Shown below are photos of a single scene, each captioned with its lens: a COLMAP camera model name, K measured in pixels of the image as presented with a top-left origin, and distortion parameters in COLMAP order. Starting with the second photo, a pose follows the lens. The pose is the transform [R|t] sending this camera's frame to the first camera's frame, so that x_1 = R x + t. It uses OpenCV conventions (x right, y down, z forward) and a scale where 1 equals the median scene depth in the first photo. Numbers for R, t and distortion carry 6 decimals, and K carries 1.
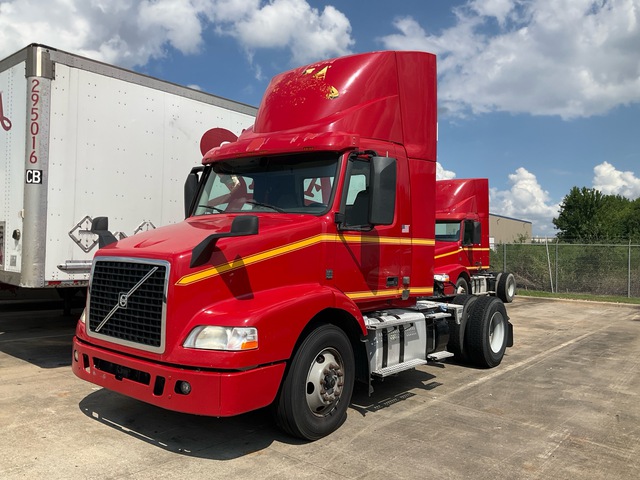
lens RADIAL K [[580.2, 0, 331.2], [0, 580.2, 237.4], [0, 0, 1]] dist [0.058538, -0.079118]
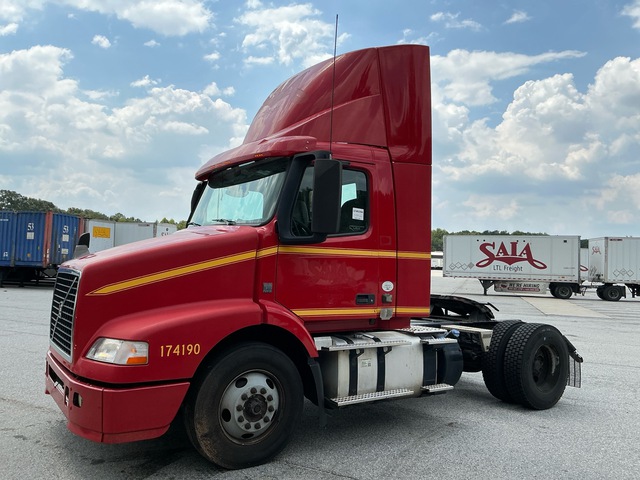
lens RADIAL K [[580.2, 0, 329.4], [0, 580.2, 238.8], [0, 0, 1]] dist [0.058538, -0.079118]
pose [[0.957571, -0.014369, -0.287840, 0.308890], [0.001458, 0.998985, -0.045020, 0.022552], [0.288194, 0.042690, 0.956620, 0.120827]]
